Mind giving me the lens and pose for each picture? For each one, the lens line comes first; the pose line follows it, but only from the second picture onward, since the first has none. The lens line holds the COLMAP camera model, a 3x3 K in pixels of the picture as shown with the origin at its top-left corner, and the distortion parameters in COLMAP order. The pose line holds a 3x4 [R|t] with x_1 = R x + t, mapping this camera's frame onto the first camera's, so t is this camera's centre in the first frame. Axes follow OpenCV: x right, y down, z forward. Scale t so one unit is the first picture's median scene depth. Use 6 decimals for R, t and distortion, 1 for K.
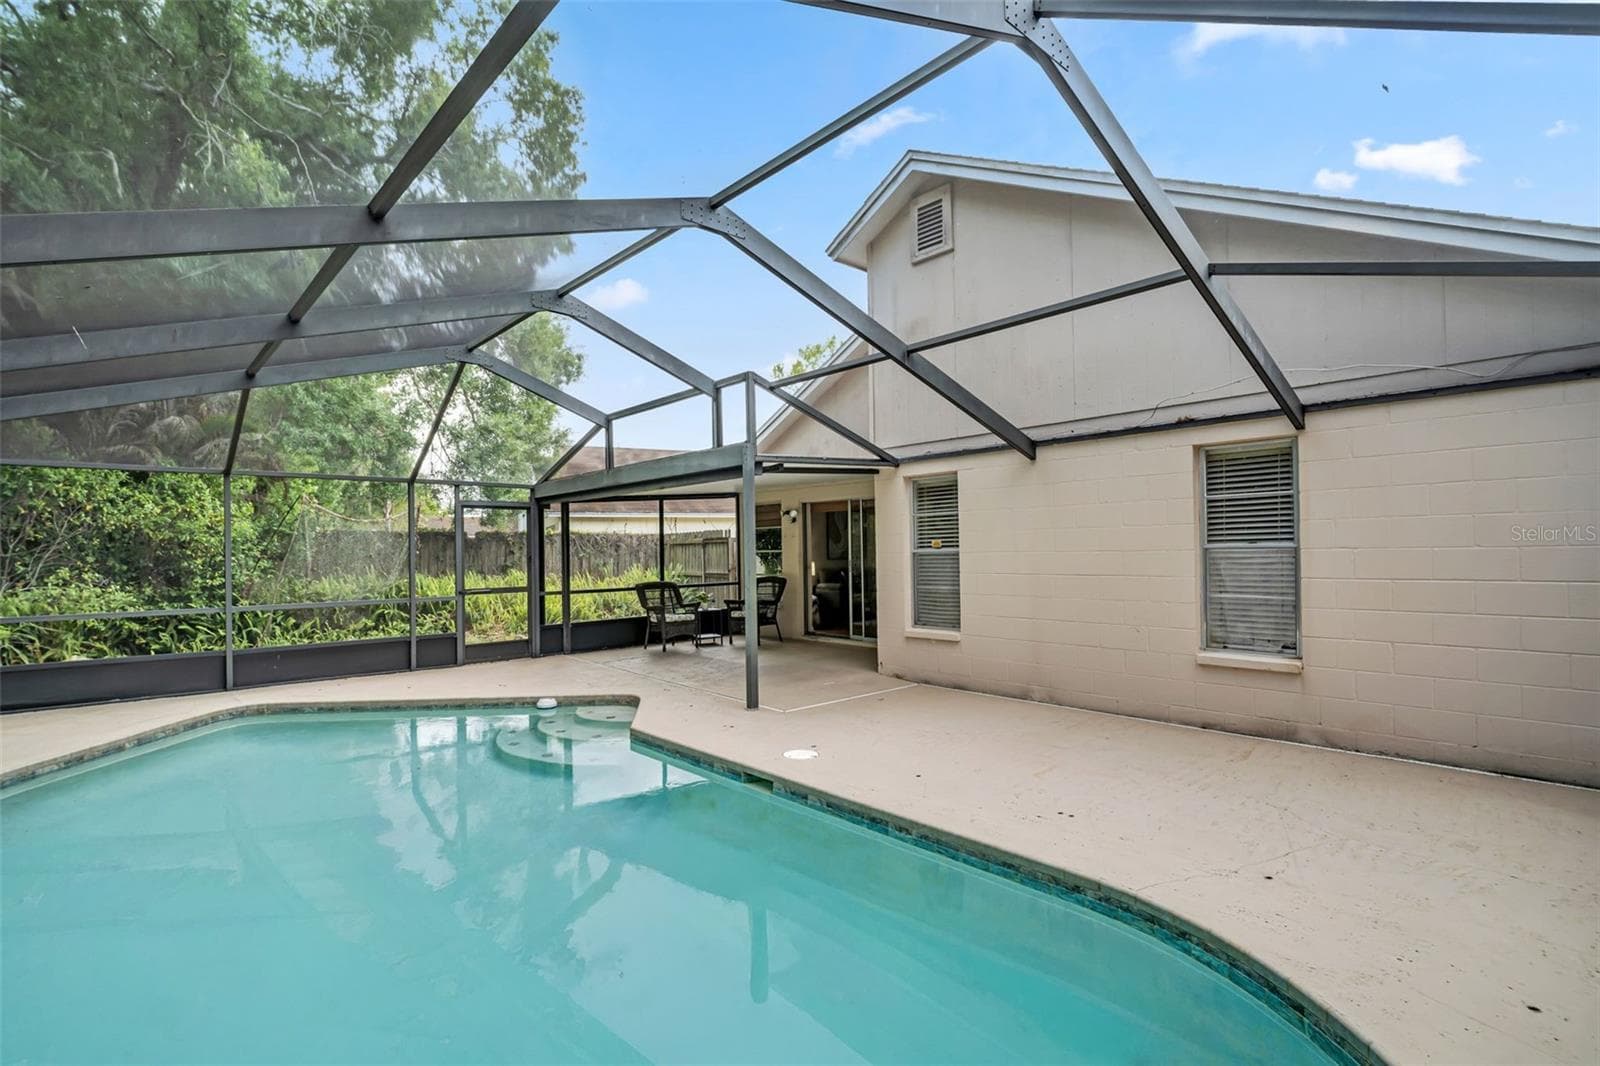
lens RADIAL K [[739.7, 0, 811.2], [0, 739.7, 545.9], [0, 0, 1]] dist [0.000385, -0.000042]
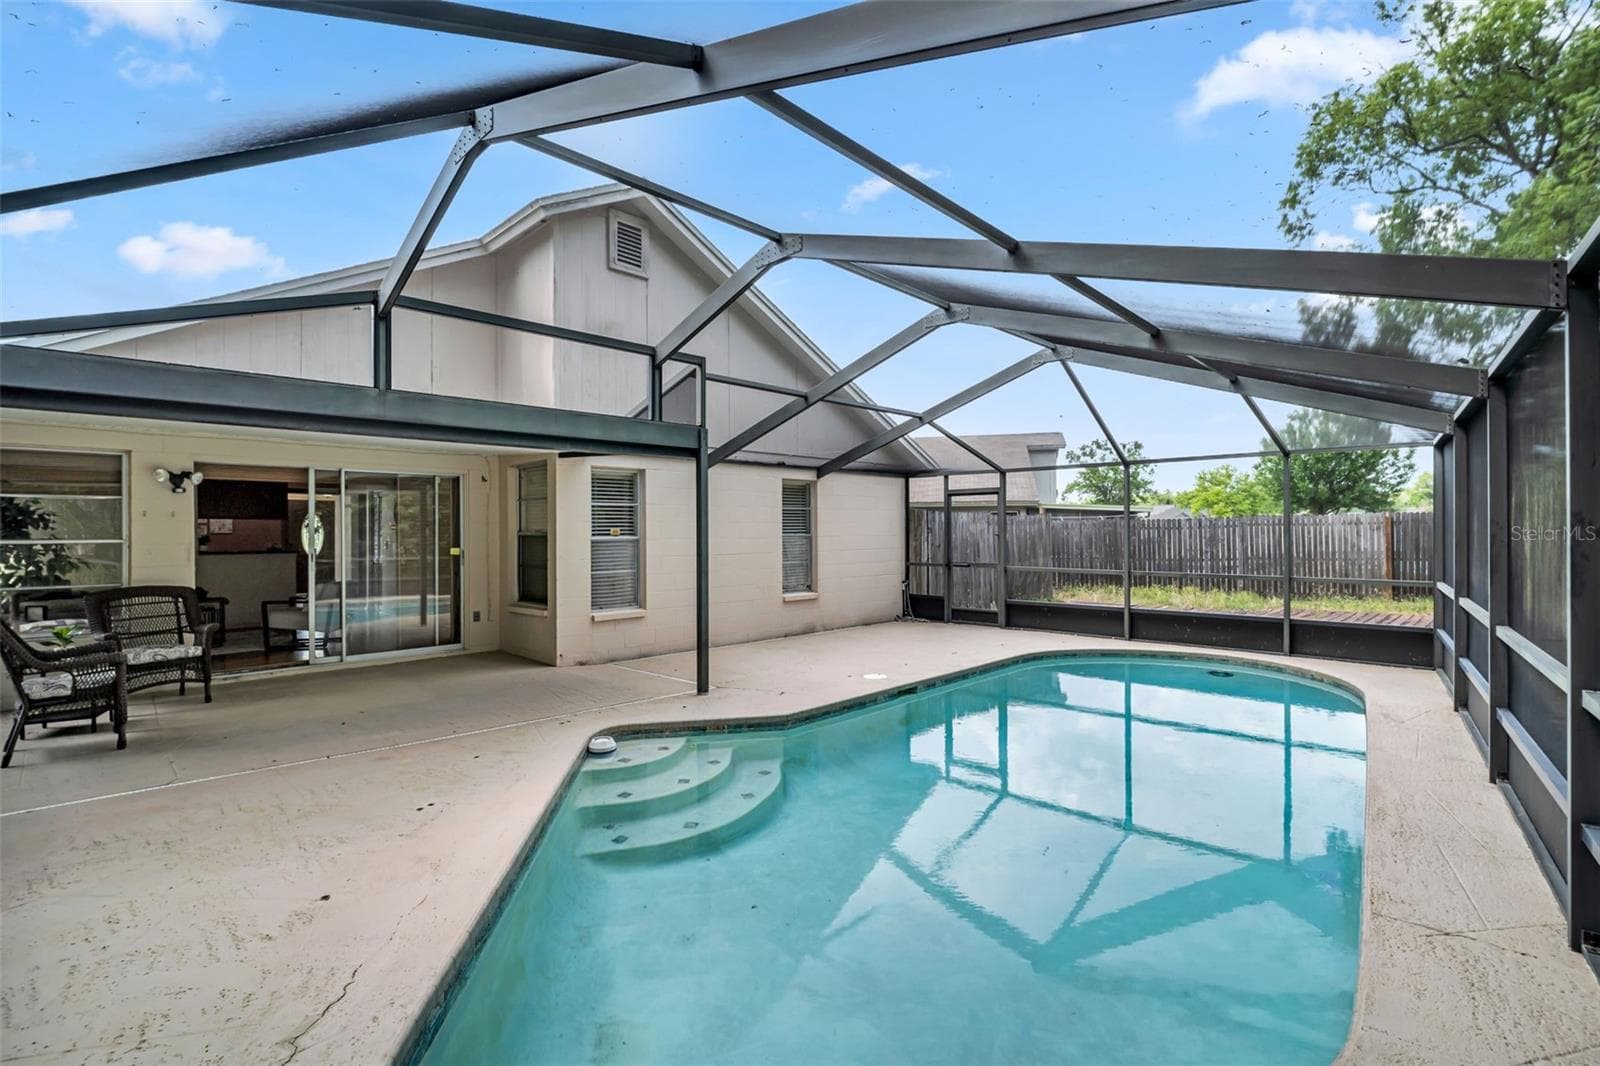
lens RADIAL K [[751.2, 0, 800.0], [0, 751.2, 533.0], [0, 0, 1]] dist [0.002946, -0.009159]
pose [[-0.042840, 0.007279, 0.999055, -1.105707], [-0.002633, 0.999969, -0.007399, 0.006845], [-0.999078, -0.002948, -0.042819, 0.900500]]
